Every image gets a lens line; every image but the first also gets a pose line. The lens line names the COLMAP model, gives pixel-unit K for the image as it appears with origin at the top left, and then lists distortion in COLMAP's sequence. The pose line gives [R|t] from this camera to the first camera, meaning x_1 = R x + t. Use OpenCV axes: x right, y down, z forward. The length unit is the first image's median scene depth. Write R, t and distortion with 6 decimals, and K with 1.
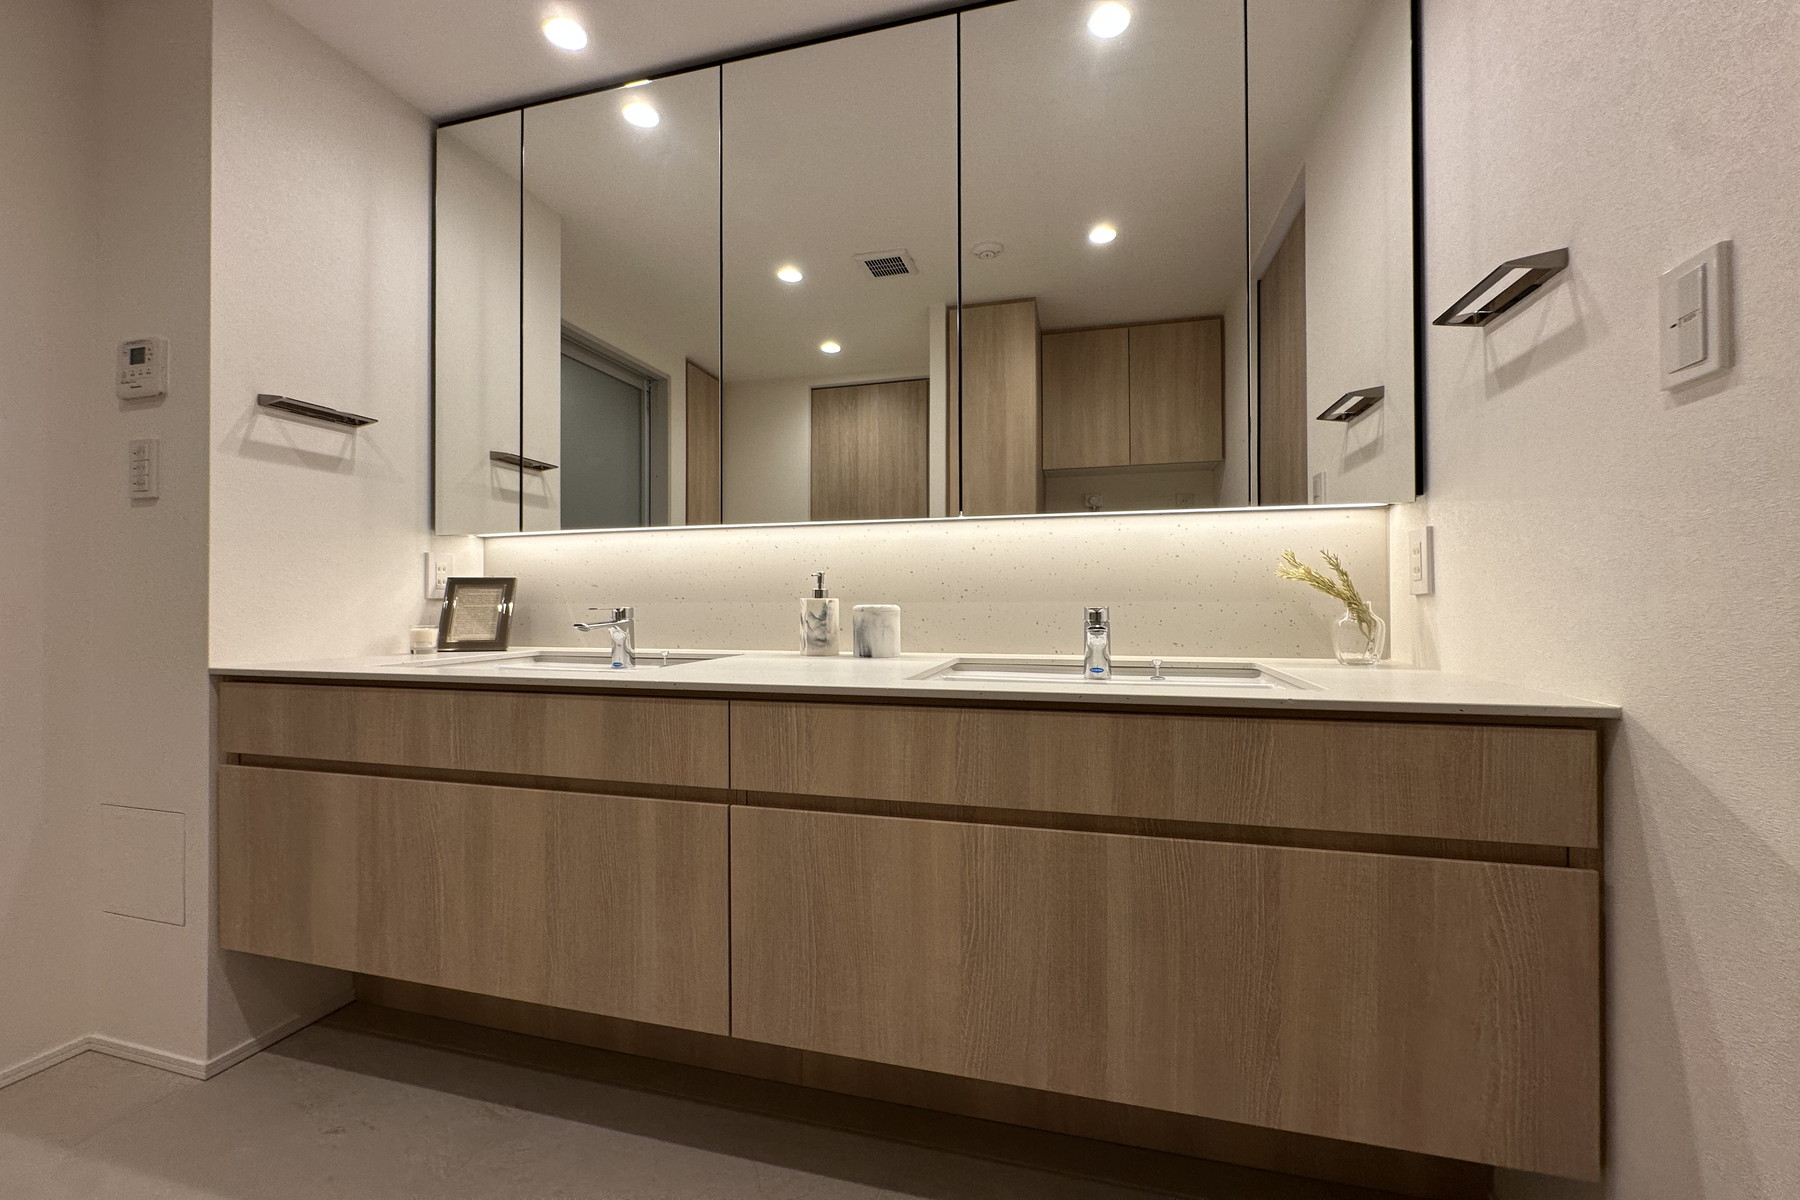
lens RADIAL K [[713.3, 0, 898.4], [0, 713.3, 604.9], [0, 0, 1]] dist [-0.007131, 0.000587]
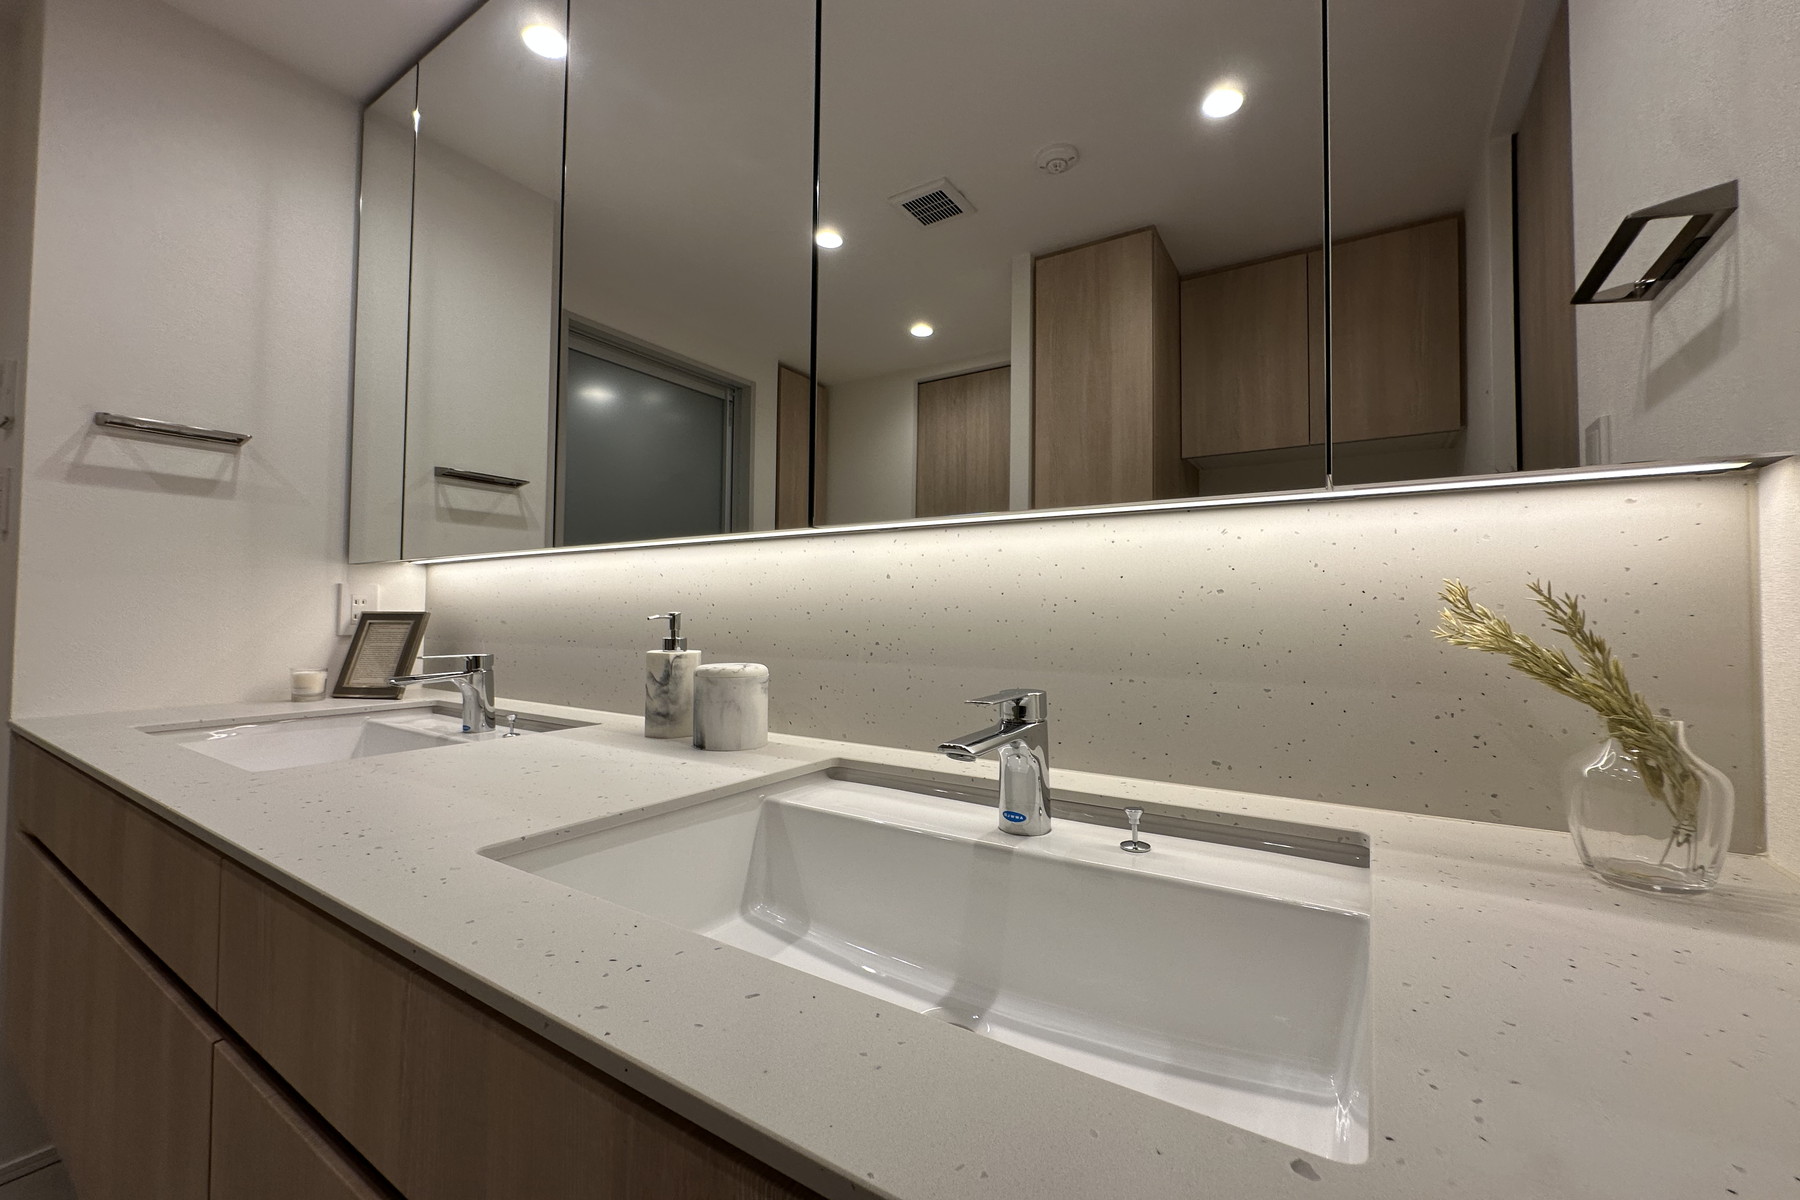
lens RADIAL K [[715.4, 0, 900.0], [0, 715.4, 600.0], [0, 0, 1]] dist [-0.003230, 0.000039]
pose [[0.952777, 0.002252, -0.303664, 0.289721], [-0.009526, 0.999702, -0.022474, -0.042500], [0.303523, 0.024306, 0.952514, 0.389248]]
